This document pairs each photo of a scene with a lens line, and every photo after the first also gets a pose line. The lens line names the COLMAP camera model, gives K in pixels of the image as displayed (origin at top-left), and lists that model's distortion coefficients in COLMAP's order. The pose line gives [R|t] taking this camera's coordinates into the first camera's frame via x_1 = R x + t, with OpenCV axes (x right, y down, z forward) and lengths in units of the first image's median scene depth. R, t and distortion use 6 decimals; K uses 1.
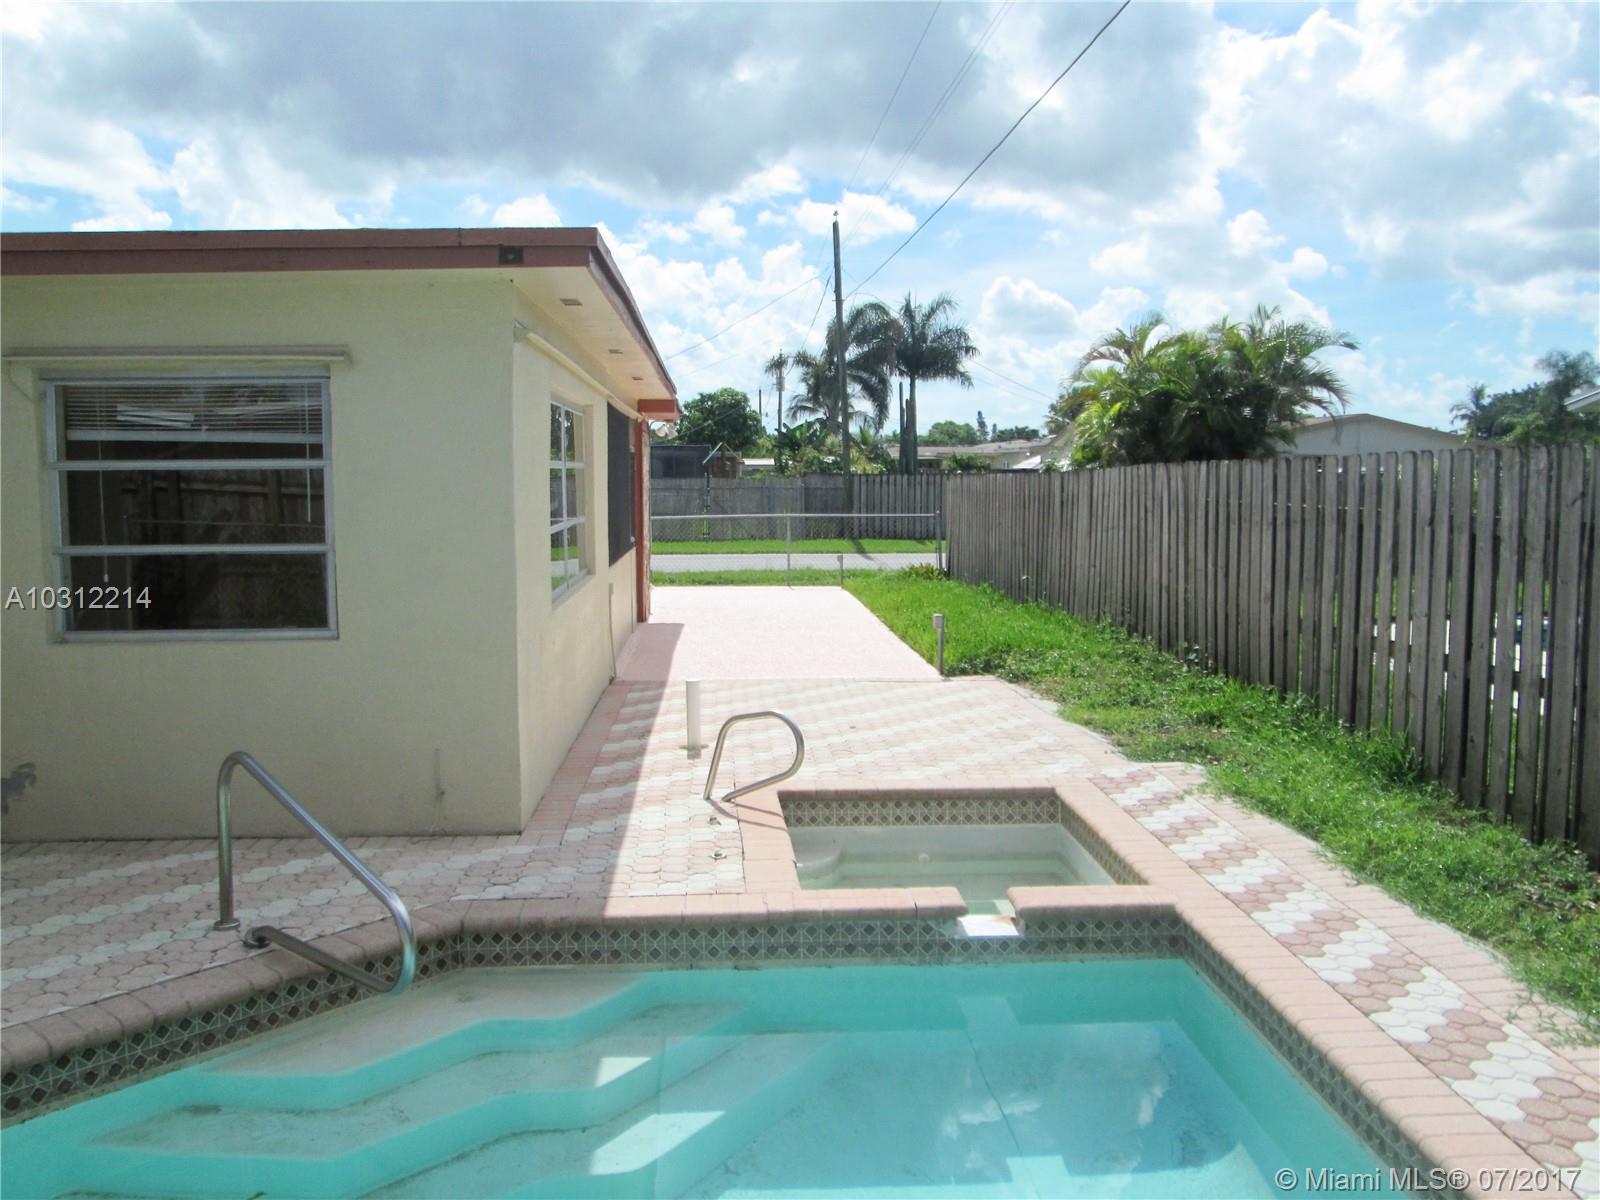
lens RADIAL K [[1336.7, 0, 810.2], [0, 1336.7, 595.4], [0, 0, 1]] dist [-0.064609, 0.038810]
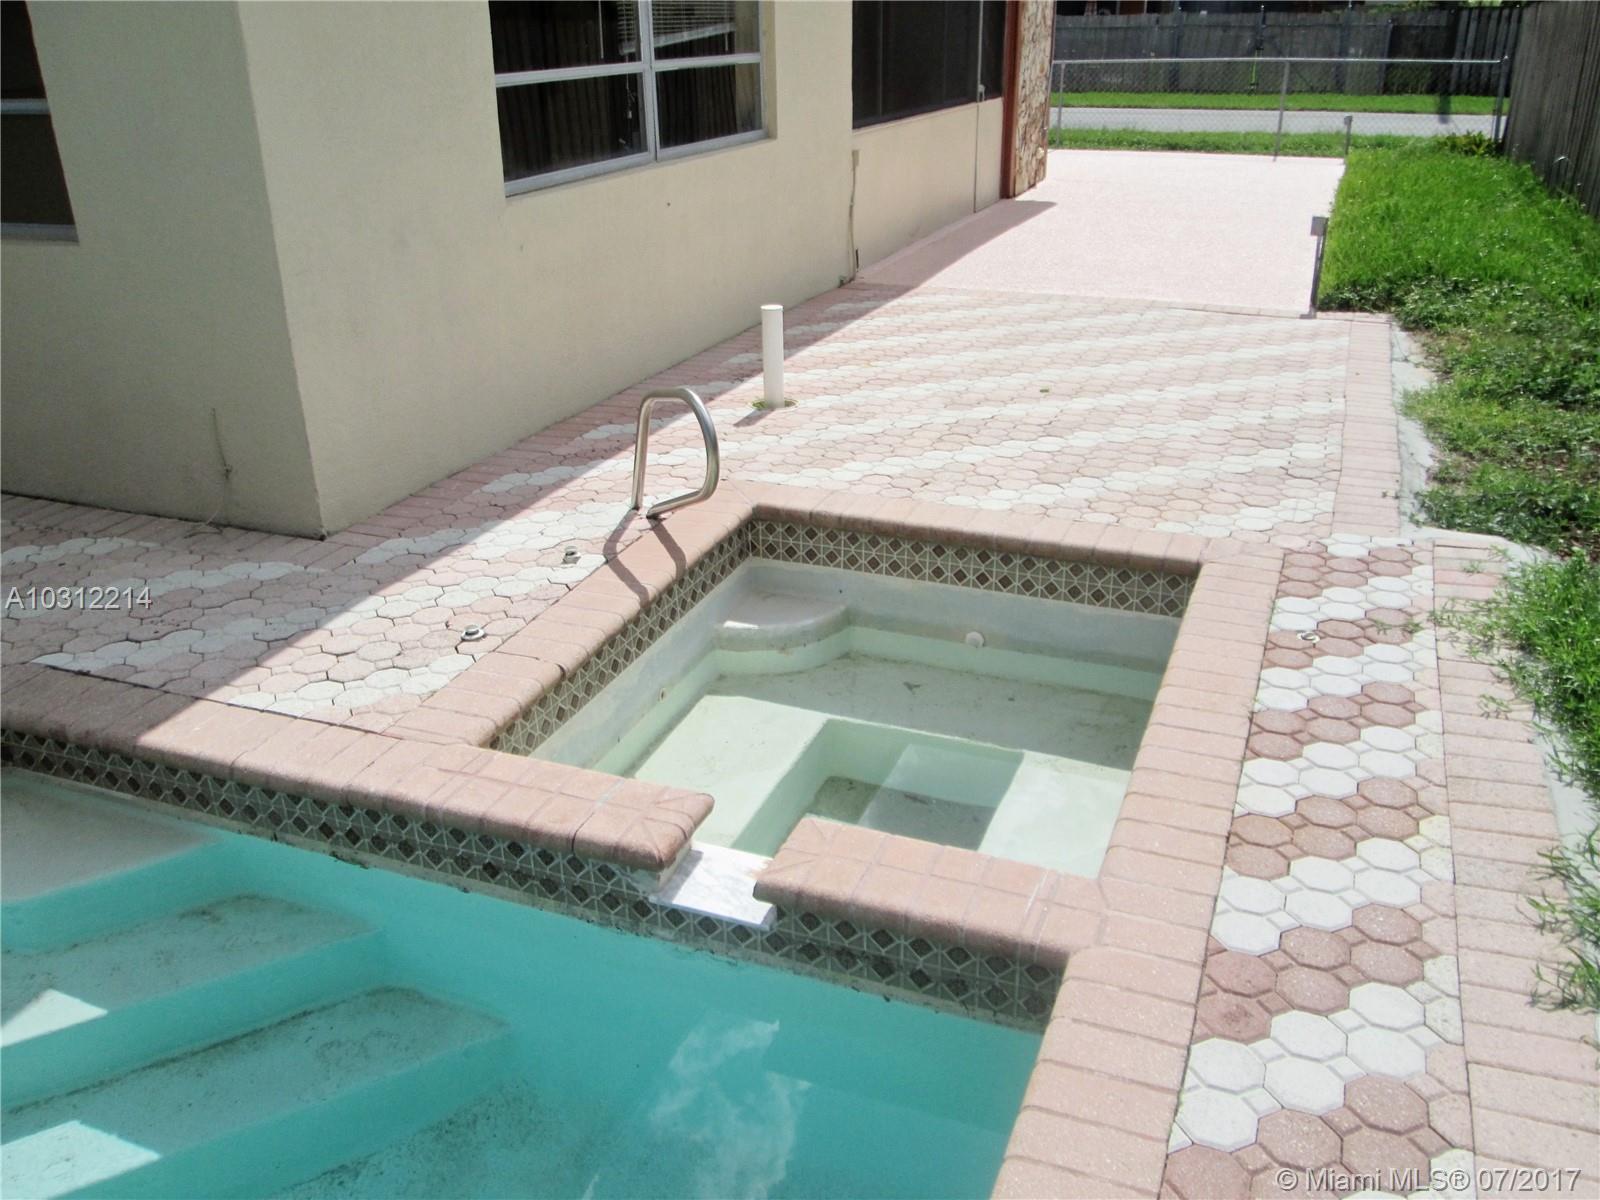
lens RADIAL K [[1336.7, 0, 750.9], [0, 1336.7, 681.2], [0, 0, 1]] dist [-0.064609, 0.038810]
pose [[0.904906, 0.182058, -0.384708, 0.273891], [-0.025721, 0.925634, 0.377544, -0.022319], [0.424834, -0.331746, 0.842295, 0.486434]]
